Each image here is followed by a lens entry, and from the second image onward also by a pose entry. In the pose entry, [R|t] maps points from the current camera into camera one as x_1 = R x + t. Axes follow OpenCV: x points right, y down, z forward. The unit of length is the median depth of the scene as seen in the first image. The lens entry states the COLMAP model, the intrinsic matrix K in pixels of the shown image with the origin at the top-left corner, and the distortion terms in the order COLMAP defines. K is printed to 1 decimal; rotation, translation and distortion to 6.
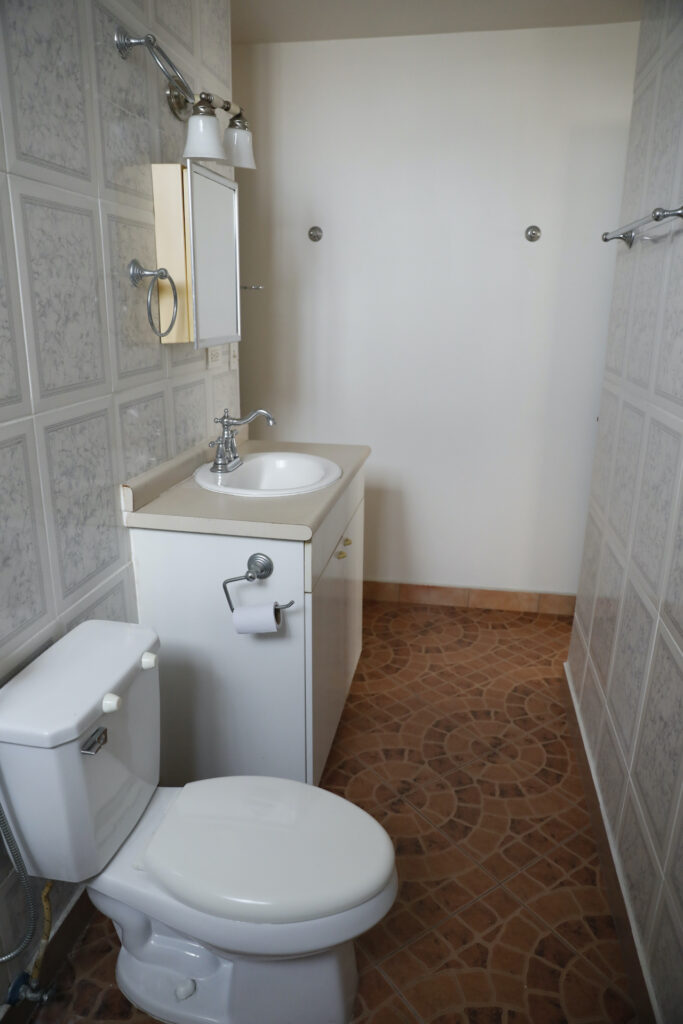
lens RADIAL K [[690.0, 0, 341.0], [0, 690.0, 515.0], [0, 0, 1]] dist [-0.018048, 0.009295]
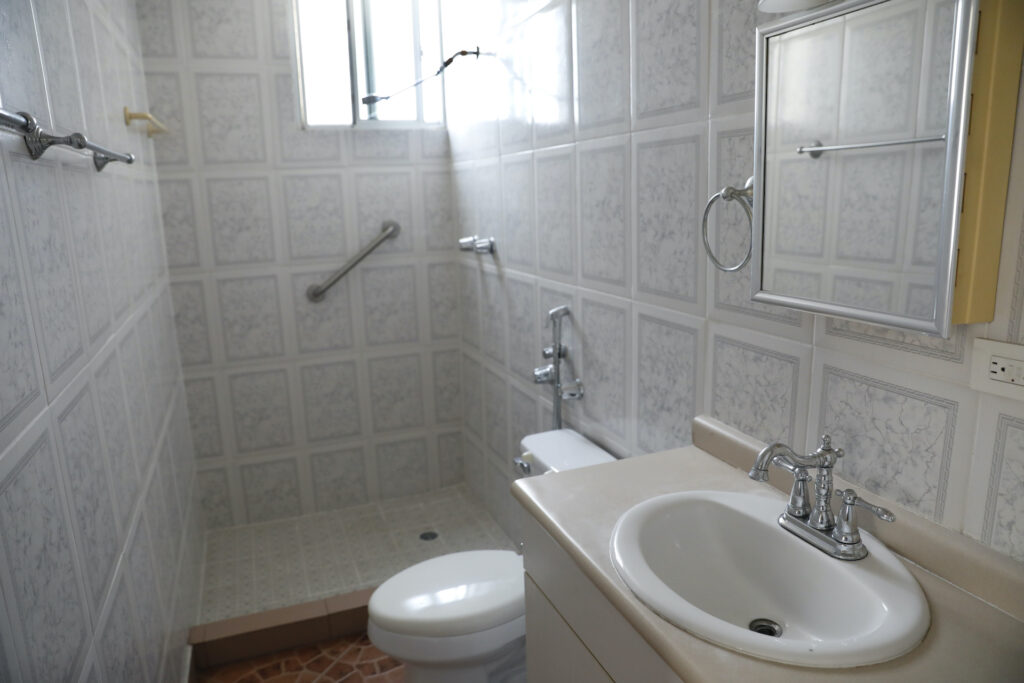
lens RADIAL K [[690.0, 0, 514.4], [0, 690.0, 340.0], [0, 0, 1]] dist [-0.018048, 0.009295]
pose [[-0.847365, 0.112514, -0.518954, 0.427939], [-0.152939, 0.884171, 0.441420, -0.594503], [0.508510, 0.453412, -0.732007, 1.773469]]
